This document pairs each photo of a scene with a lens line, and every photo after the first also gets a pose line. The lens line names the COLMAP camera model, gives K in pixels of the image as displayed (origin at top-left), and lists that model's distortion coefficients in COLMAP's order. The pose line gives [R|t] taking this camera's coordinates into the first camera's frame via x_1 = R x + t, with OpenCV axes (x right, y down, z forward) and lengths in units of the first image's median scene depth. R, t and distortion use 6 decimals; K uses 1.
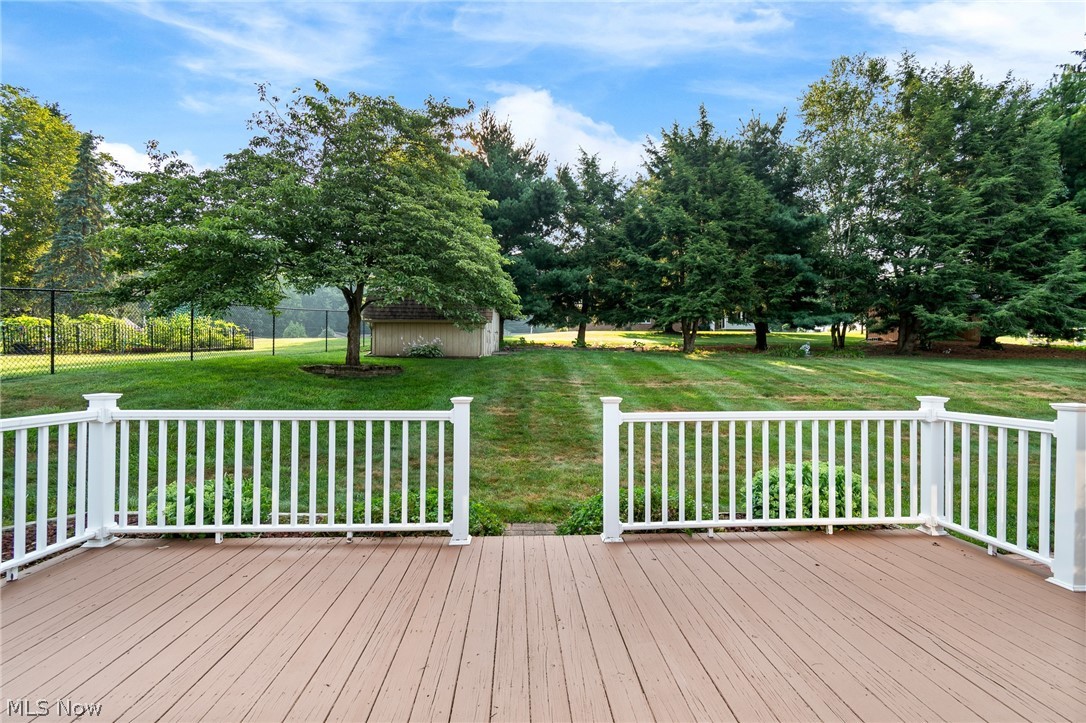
lens RADIAL K [[481.6, 0, 549.6], [0, 481.6, 366.9], [0, 0, 1]] dist [-0.000035, -0.001337]
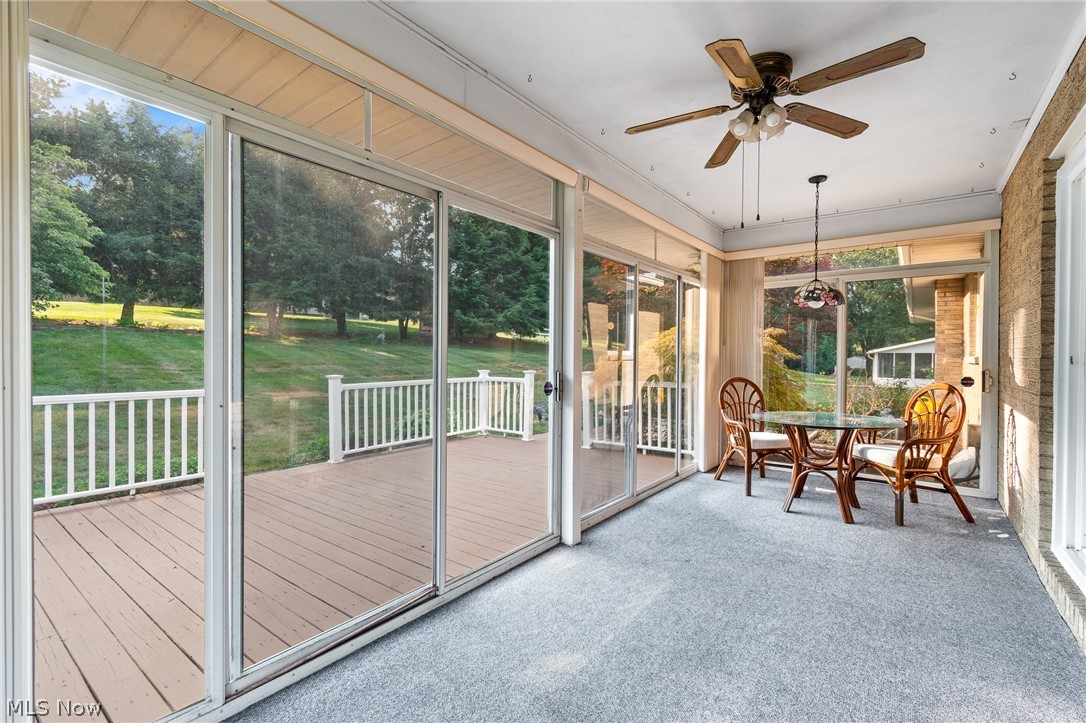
lens RADIAL K [[481.6, 0, 544.5], [0, 481.6, 360.3], [0, 0, 1]] dist [-0.000035, -0.001337]
pose [[0.656816, -0.007690, 0.754012, -0.153494], [-0.008193, 0.999816, 0.017334, -0.005121], [-0.754007, -0.017563, 0.656632, -0.144657]]
